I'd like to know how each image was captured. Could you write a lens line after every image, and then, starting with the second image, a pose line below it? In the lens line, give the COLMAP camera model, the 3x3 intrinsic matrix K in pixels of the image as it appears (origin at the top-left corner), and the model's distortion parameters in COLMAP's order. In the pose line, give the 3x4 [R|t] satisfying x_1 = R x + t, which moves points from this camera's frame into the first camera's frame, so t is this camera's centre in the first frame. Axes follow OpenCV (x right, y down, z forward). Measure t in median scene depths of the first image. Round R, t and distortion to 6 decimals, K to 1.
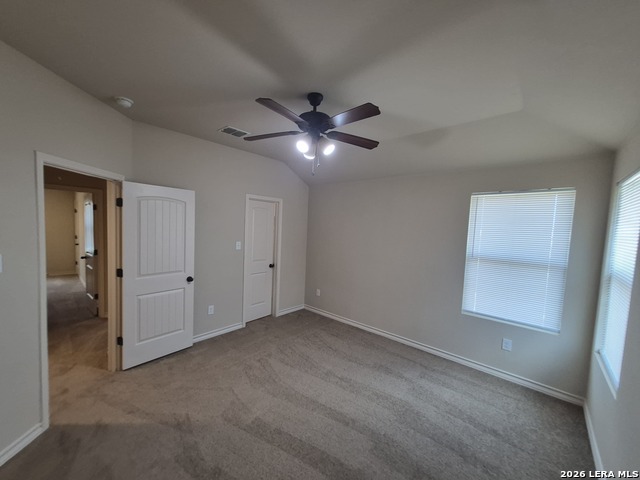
lens RADIAL K [[251.4, 0, 315.5], [0, 251.4, 242.5], [0, 0, 1]] dist [0.007321, -0.000561]
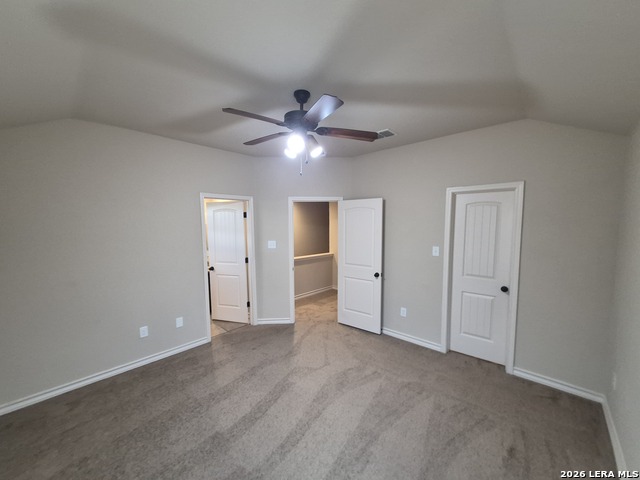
lens RADIAL K [[239.2, 0, 324.8], [0, 239.2, 249.1], [0, 0, 1]] dist [0.000900, -0.000042]
pose [[0.012814, 0.033367, -0.999361, 0.636324], [-0.082482, 0.996072, 0.032199, 0.013551], [0.996510, 0.082017, 0.015516, 0.788080]]
